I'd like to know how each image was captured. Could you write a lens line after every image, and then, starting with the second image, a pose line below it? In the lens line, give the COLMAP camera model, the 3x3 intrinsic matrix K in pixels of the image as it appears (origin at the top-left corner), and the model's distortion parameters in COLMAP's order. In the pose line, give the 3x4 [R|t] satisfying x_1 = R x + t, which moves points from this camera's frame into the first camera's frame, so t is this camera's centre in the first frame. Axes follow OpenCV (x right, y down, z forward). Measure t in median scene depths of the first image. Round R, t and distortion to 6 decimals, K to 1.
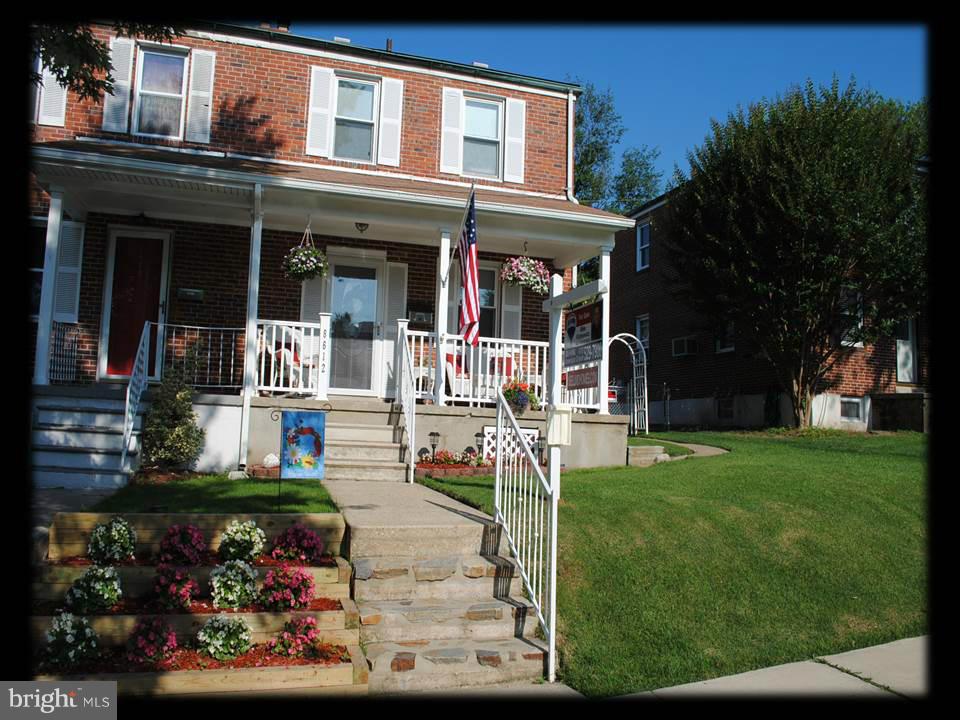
lens RADIAL K [[736.5, 0, 477.5], [0, 736.5, 313.9], [0, 0, 1]] dist [-0.098251, 0.003748]
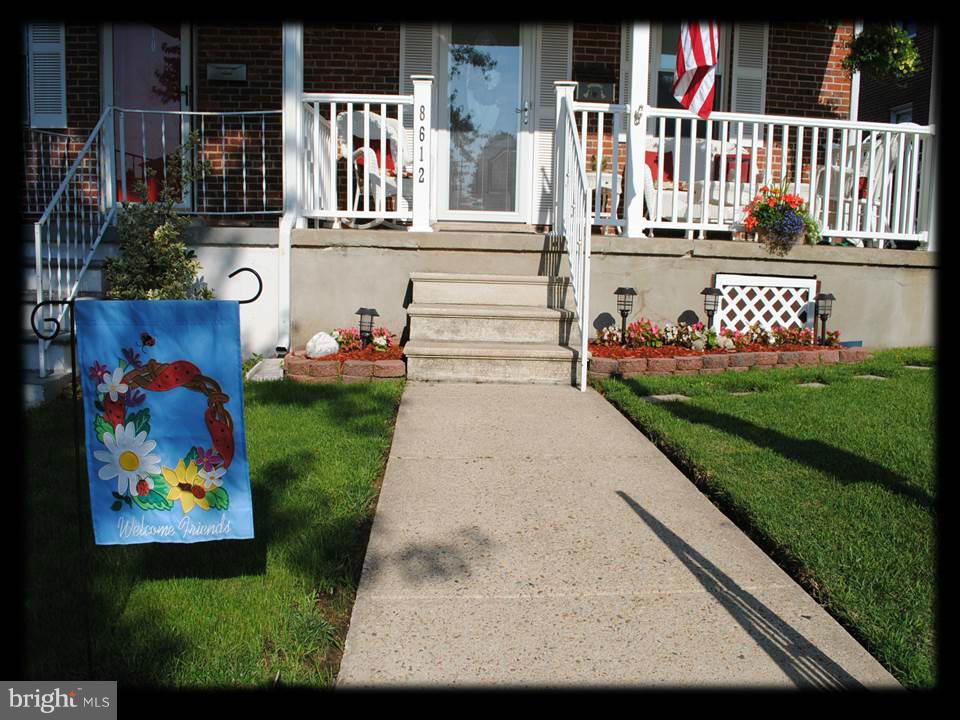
lens RADIAL K [[736.5, 0, 477.5], [0, 736.5, 313.9], [0, 0, 1]] dist [-0.098251, 0.003748]
pose [[0.972114, 0.007609, -0.234385, -0.035887], [0.045340, 0.974518, 0.219681, 0.054409], [0.230084, -0.224182, 0.946997, 0.437540]]
